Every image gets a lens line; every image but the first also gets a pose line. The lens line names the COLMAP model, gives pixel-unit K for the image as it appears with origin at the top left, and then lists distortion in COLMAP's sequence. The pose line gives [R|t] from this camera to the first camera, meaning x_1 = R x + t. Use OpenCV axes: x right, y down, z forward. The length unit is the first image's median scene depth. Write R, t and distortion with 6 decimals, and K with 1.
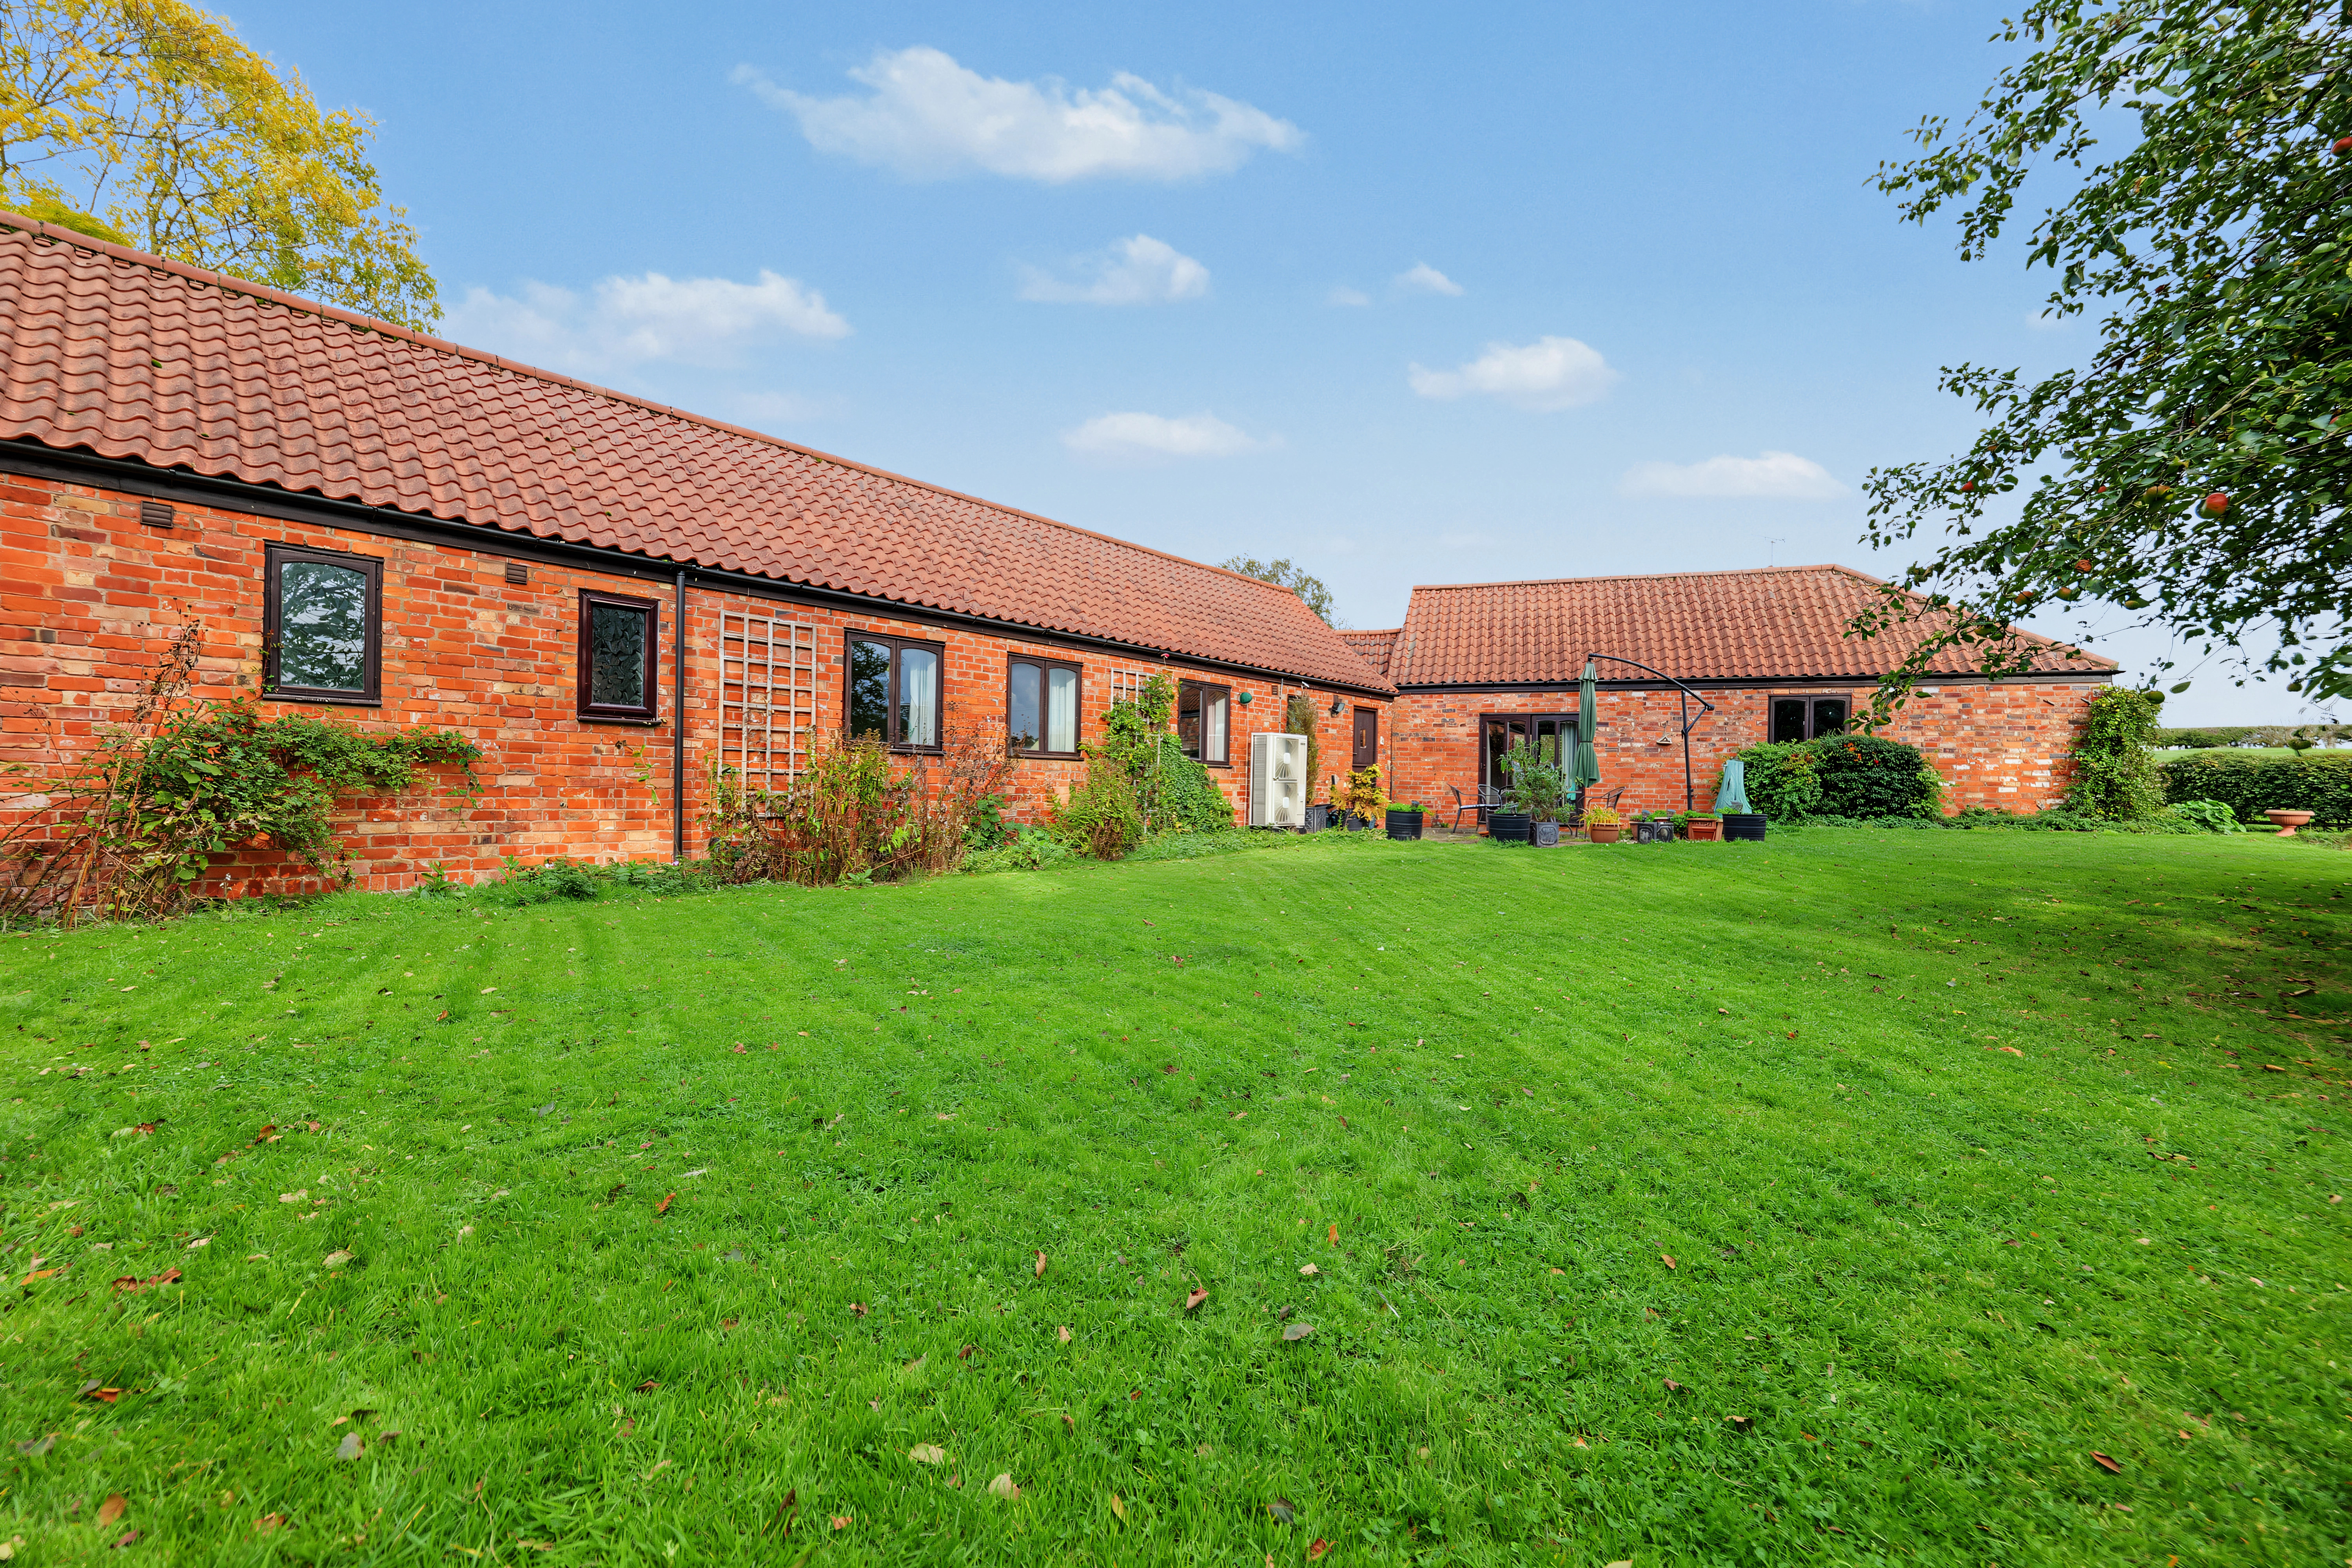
lens RADIAL K [[960.0, 0, 1176.0], [0, 960.0, 784.0], [0, 0, 1]] dist [-0.000992, -0.000200]
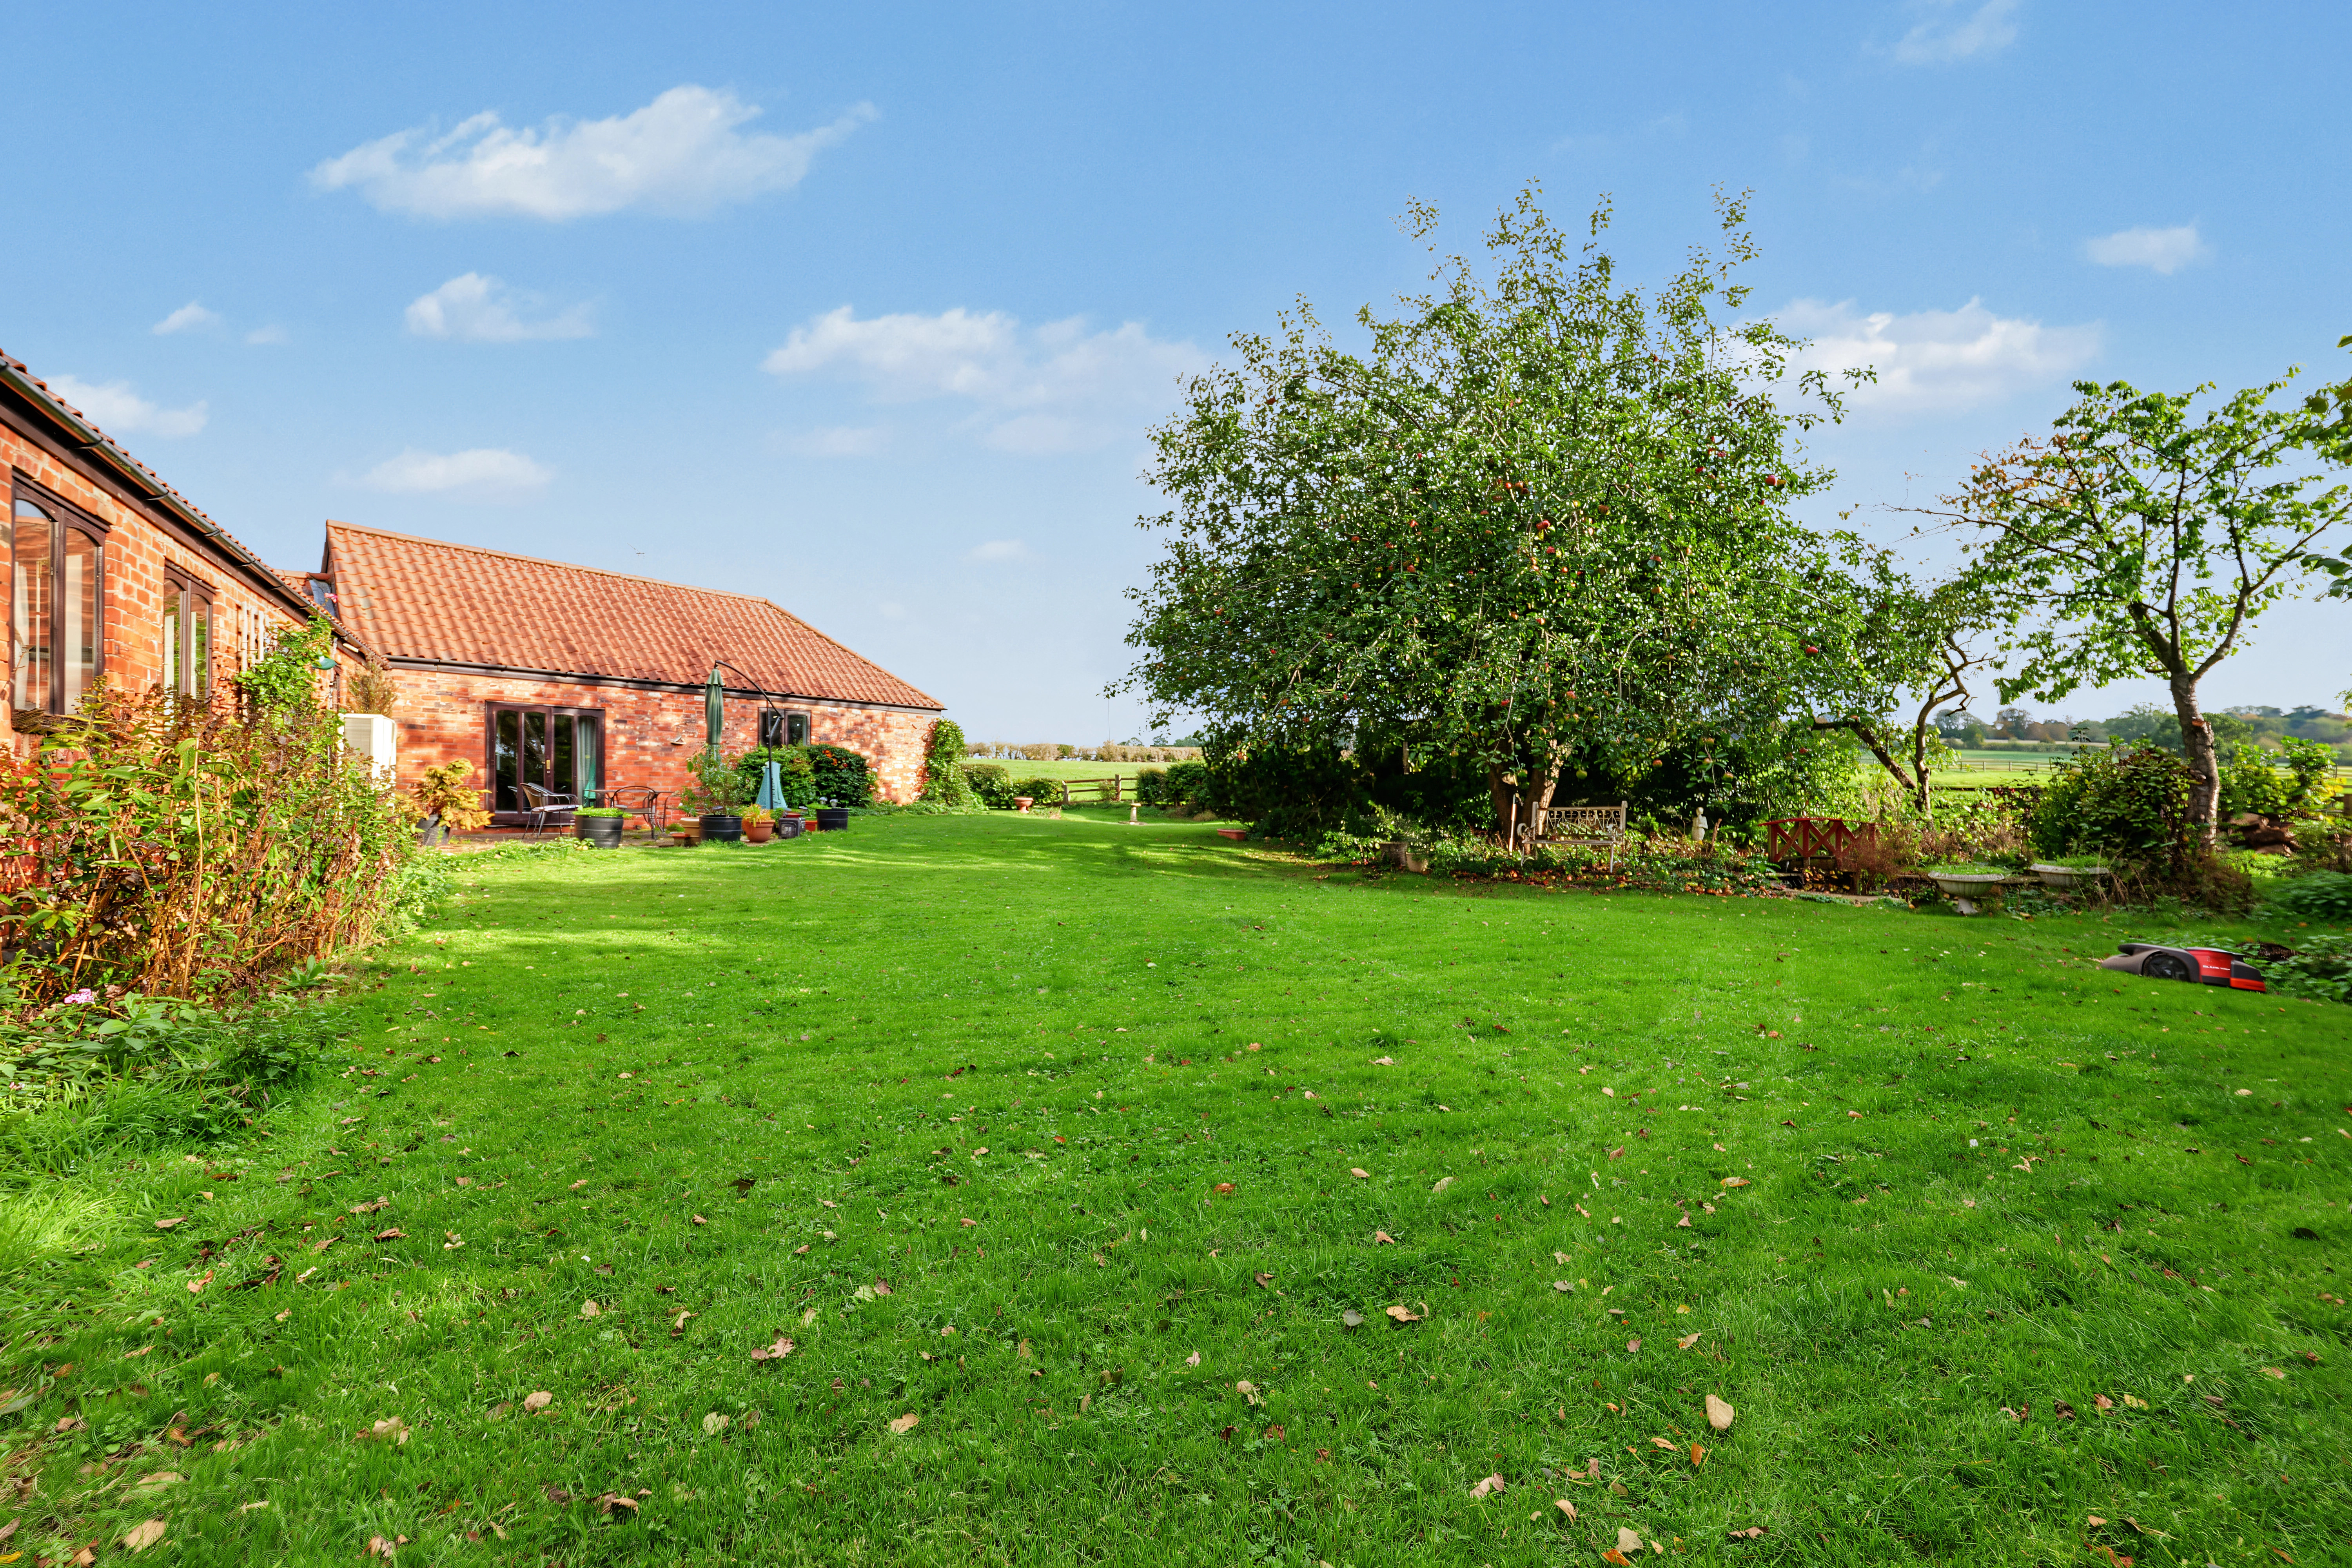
lens RADIAL K [[960.0, 0, 1176.0], [0, 960.0, 784.0], [0, 0, 1]] dist [-0.000992, -0.000200]
pose [[0.268227, -0.009312, 0.963311, -0.388165], [-0.004696, 0.999929, 0.010974, -0.014007], [-0.963344, -0.007468, 0.268164, 0.223499]]
